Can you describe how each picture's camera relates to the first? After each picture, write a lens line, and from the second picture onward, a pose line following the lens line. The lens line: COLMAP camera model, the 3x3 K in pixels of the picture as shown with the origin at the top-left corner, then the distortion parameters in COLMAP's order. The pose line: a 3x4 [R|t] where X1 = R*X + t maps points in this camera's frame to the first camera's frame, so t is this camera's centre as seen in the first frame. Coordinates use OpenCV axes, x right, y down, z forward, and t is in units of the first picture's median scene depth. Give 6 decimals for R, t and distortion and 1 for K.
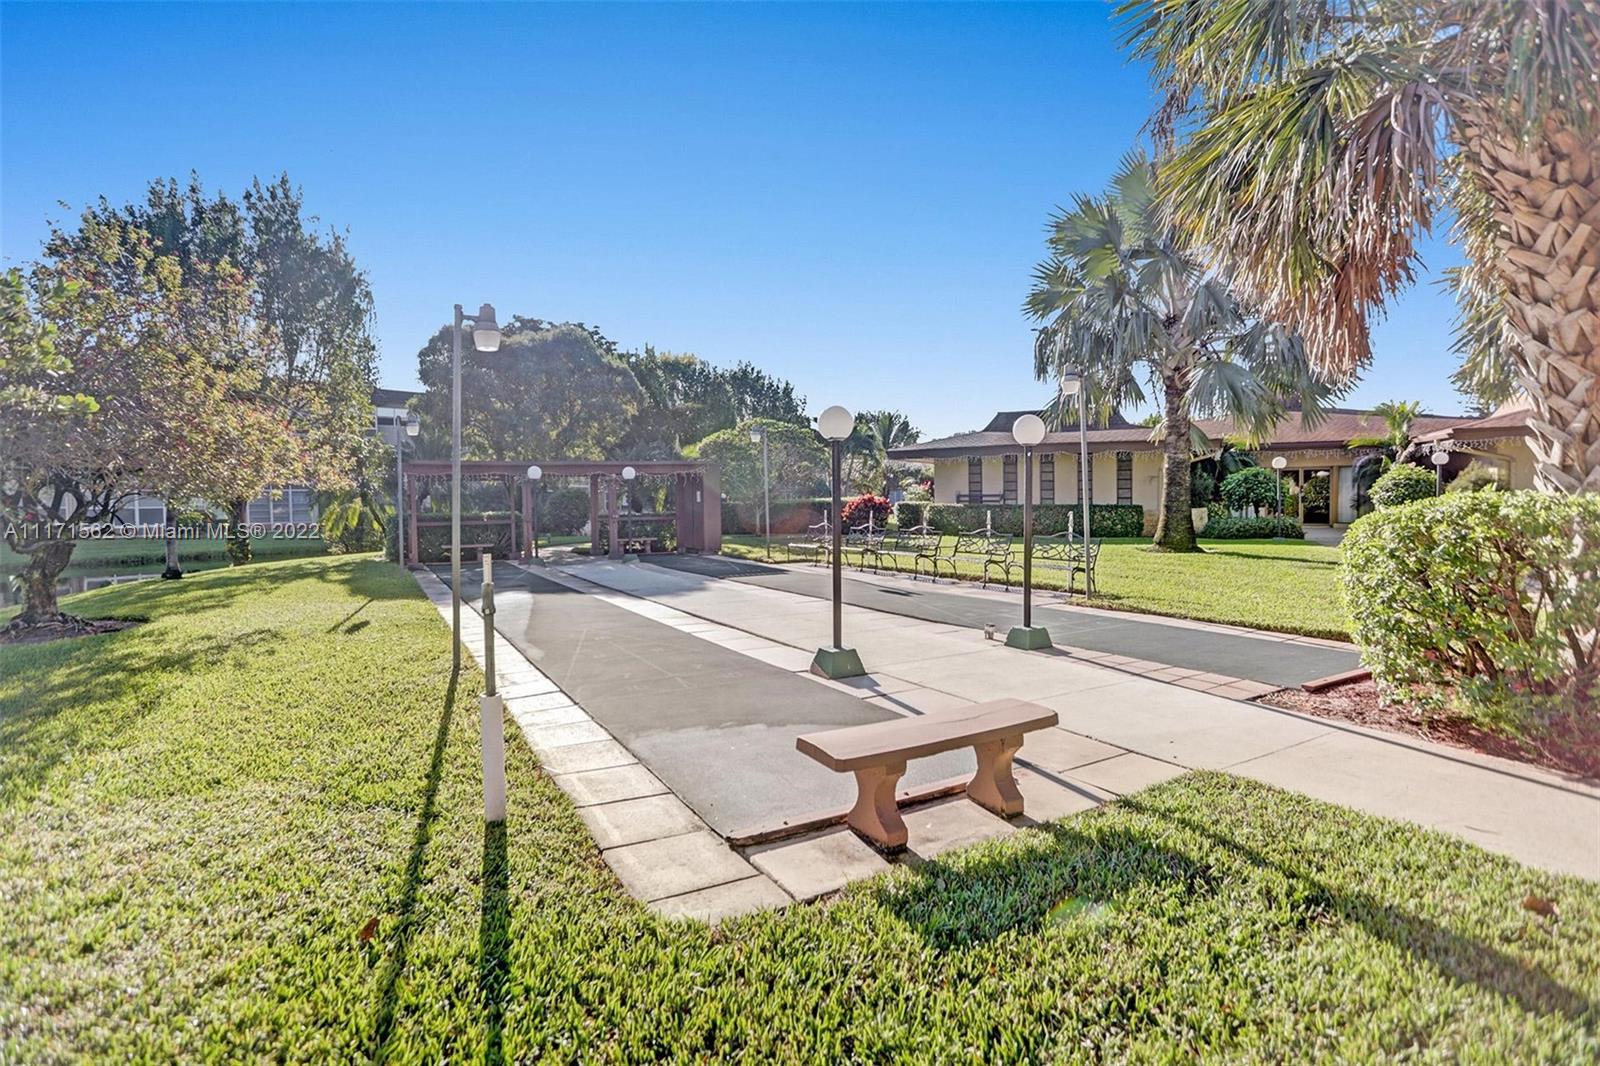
lens RADIAL K [[764.2, 0, 793.2], [0, 764.2, 537.0], [0, 0, 1]] dist [-0.032298, 0.000013]
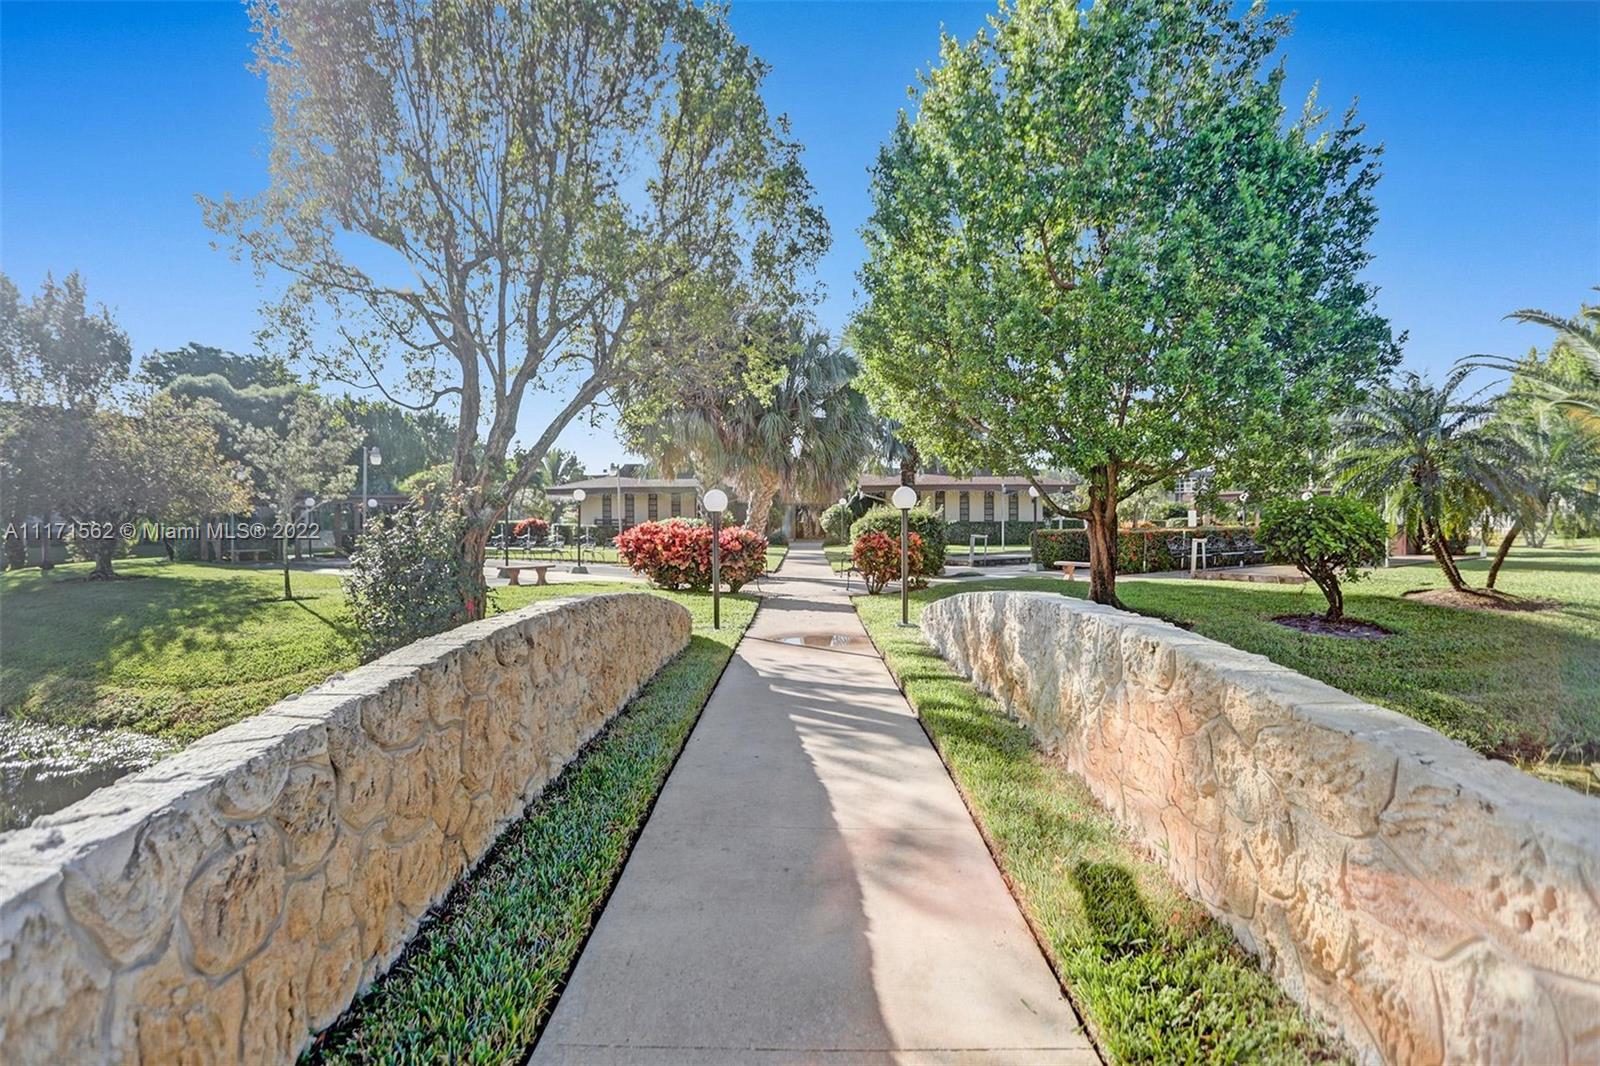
lens RADIAL K [[764.2, 0, 797.7], [0, 764.2, 528.4], [0, 0, 1]] dist [-0.032298, 0.000013]
pose [[0.915657, 0.009719, 0.401843, -0.019393], [0.007877, 0.999082, -0.042113, 0.026778], [-0.401883, 0.041726, 0.914740, -0.490203]]
